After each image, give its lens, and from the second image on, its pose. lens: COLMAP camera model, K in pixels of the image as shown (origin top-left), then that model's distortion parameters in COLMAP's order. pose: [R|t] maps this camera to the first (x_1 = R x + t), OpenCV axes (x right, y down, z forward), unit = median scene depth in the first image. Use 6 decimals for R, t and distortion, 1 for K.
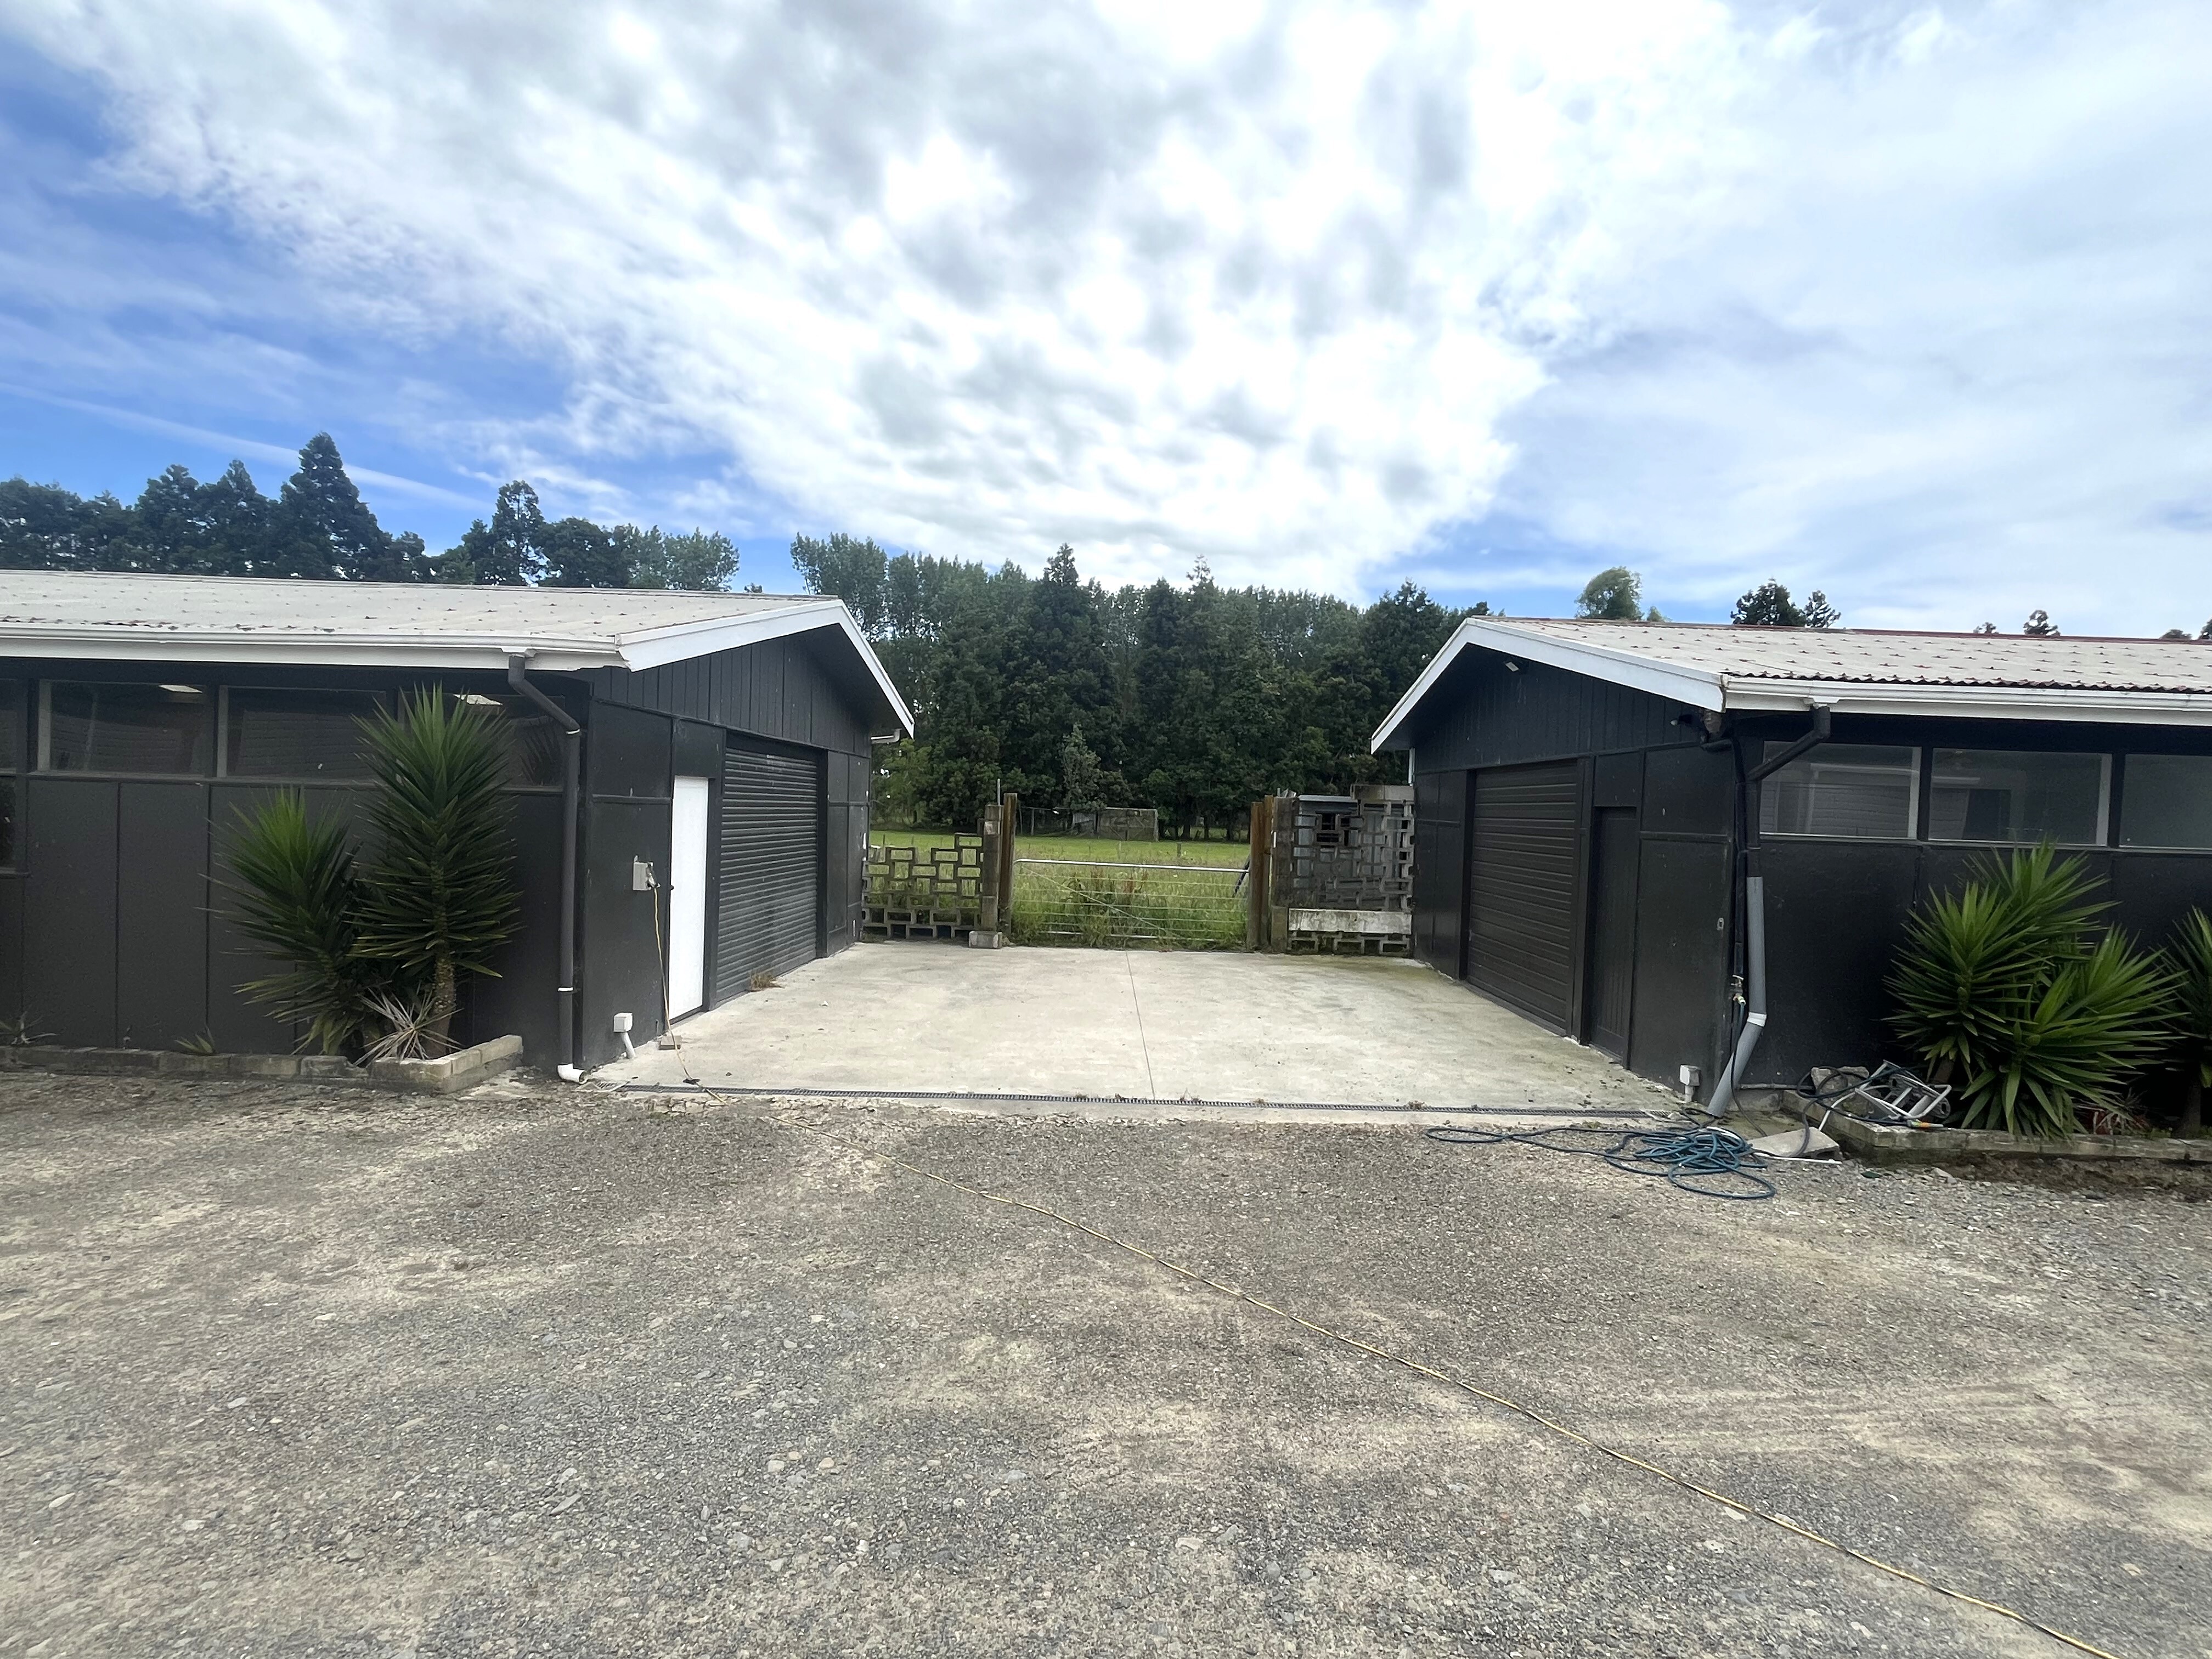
lens RADIAL K [[1042.9, 0, 1114.8], [0, 1042.9, 840.4], [0, 0, 1]] dist [-0.000924, 0.000395]
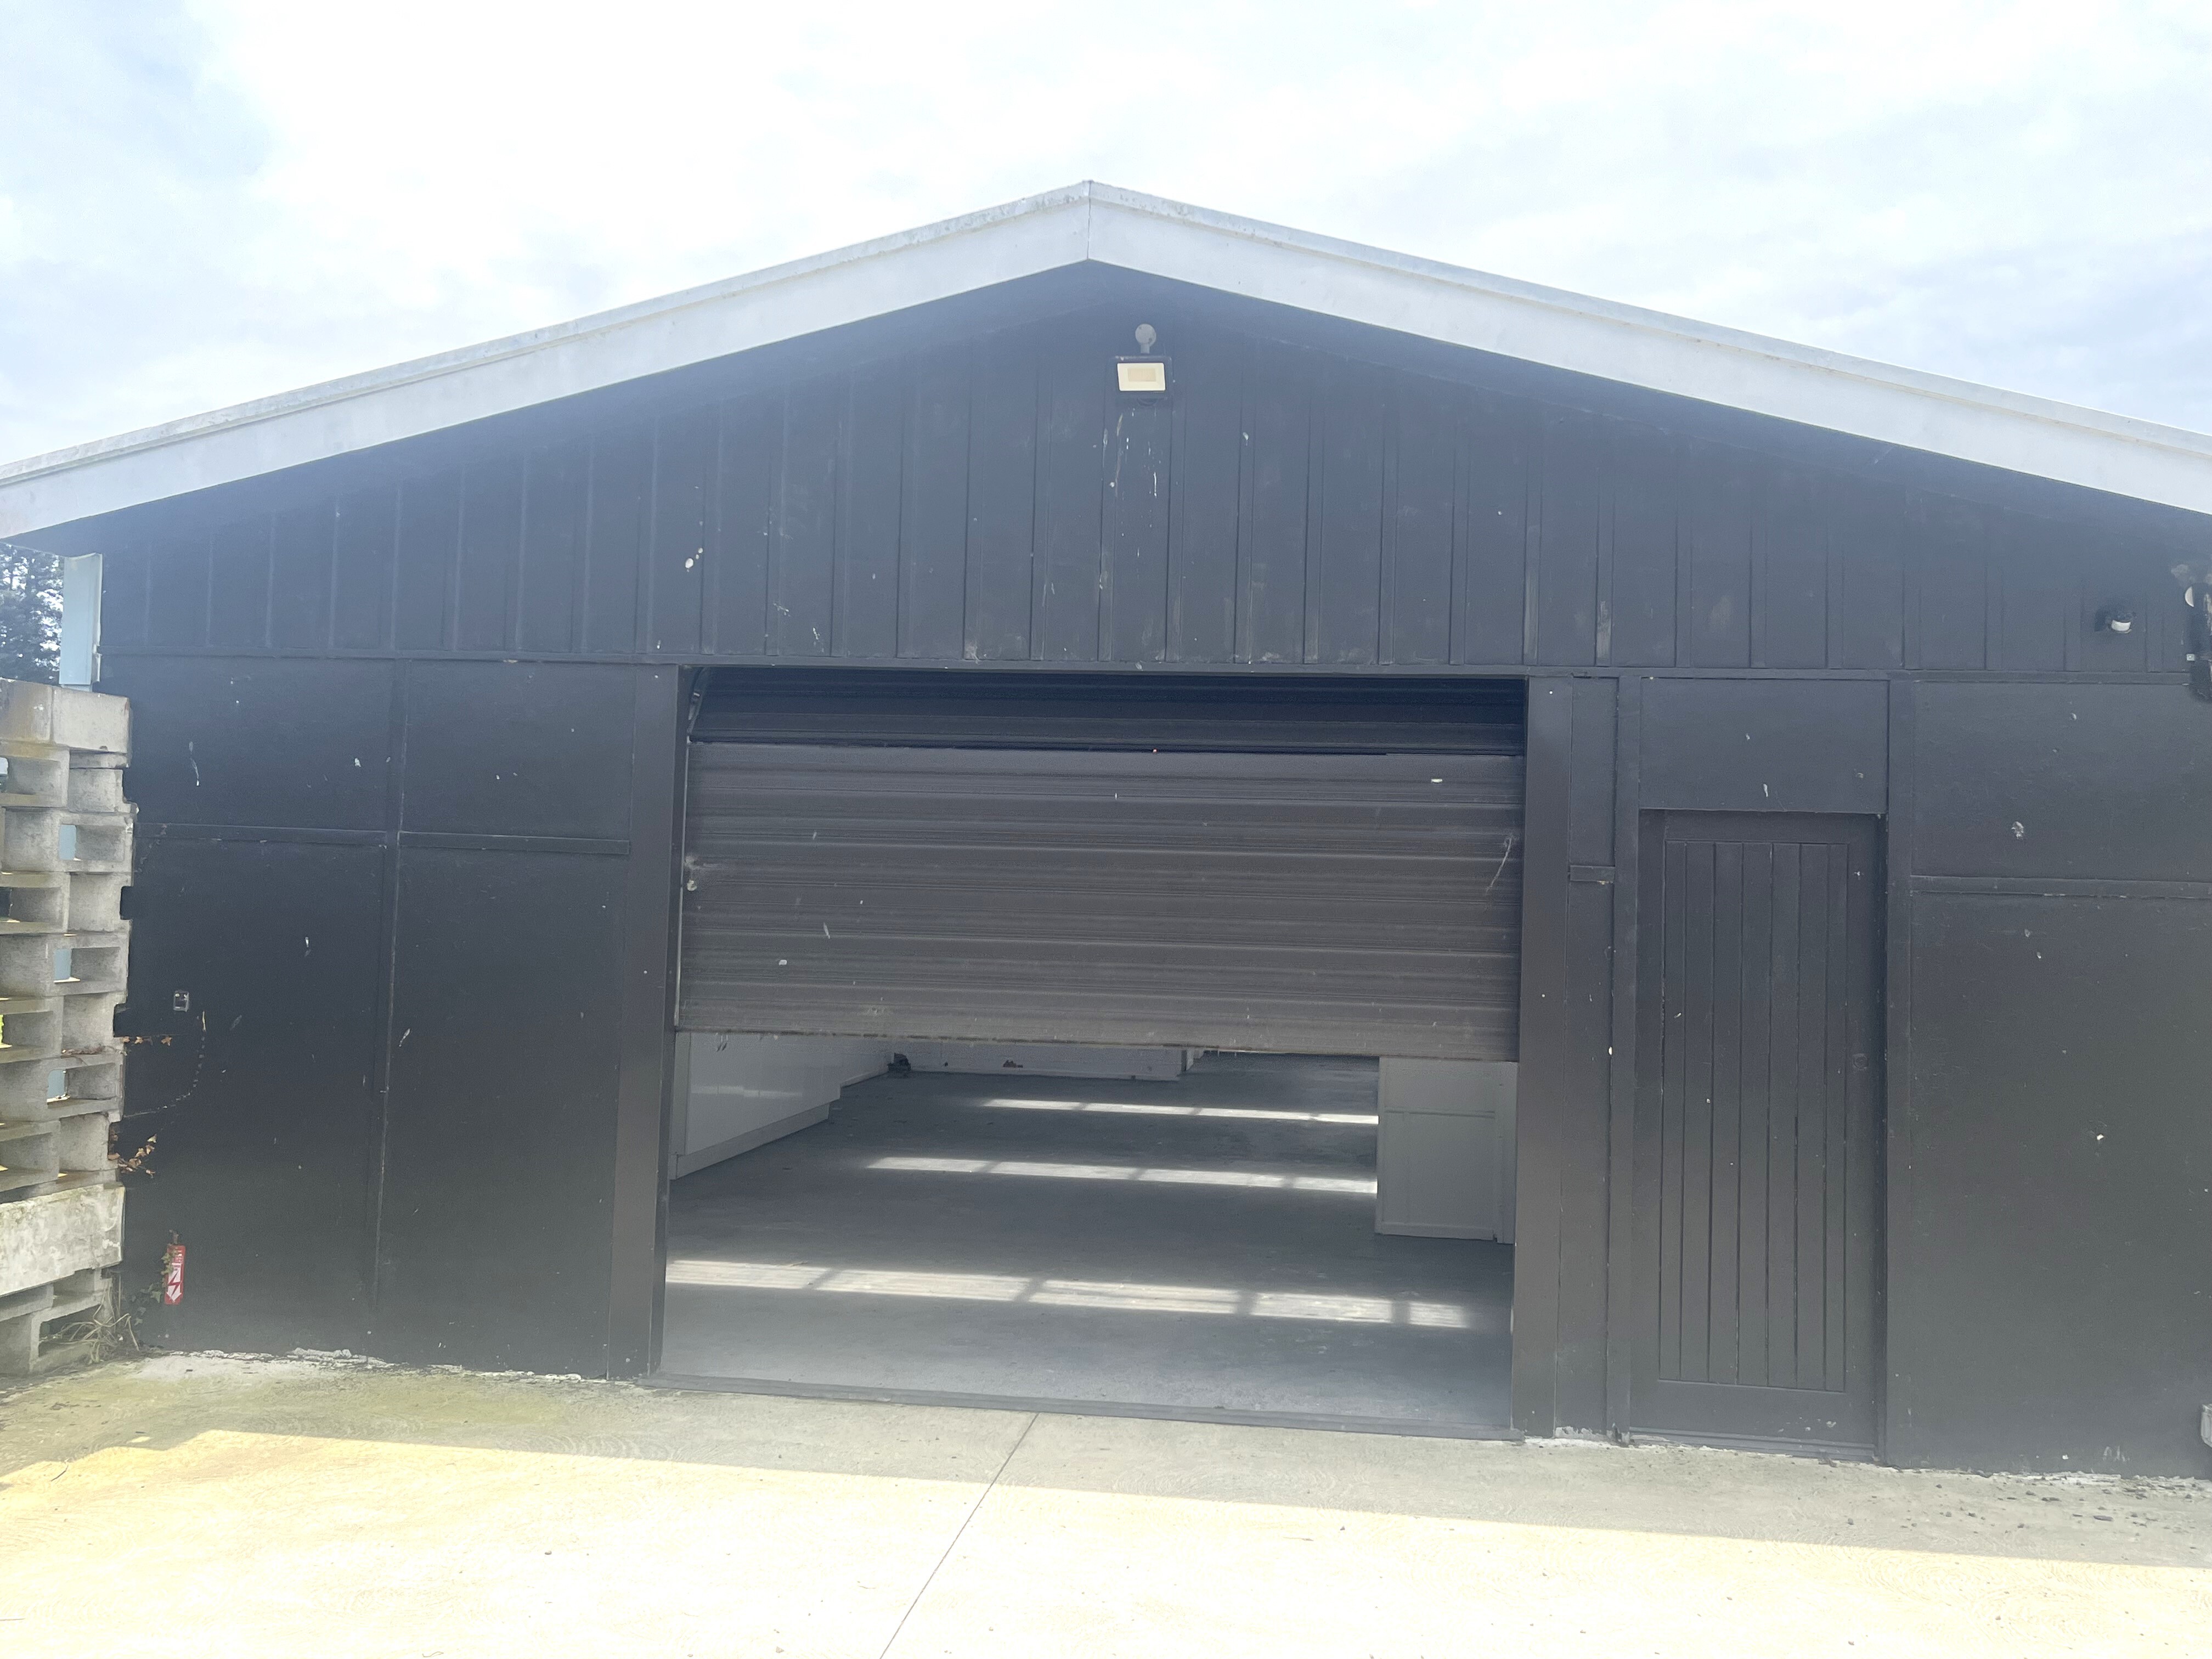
lens RADIAL K [[1883.0, 0, 1107.3], [0, 1883.0, 831.5], [0, 0, 1]] dist [0.057377, -0.054017]
pose [[0.126526, 0.002463, 0.991960, -0.388758], [0.002603, 0.999993, -0.002815, -0.039286], [-0.991960, 0.002938, 0.126519, 1.675701]]
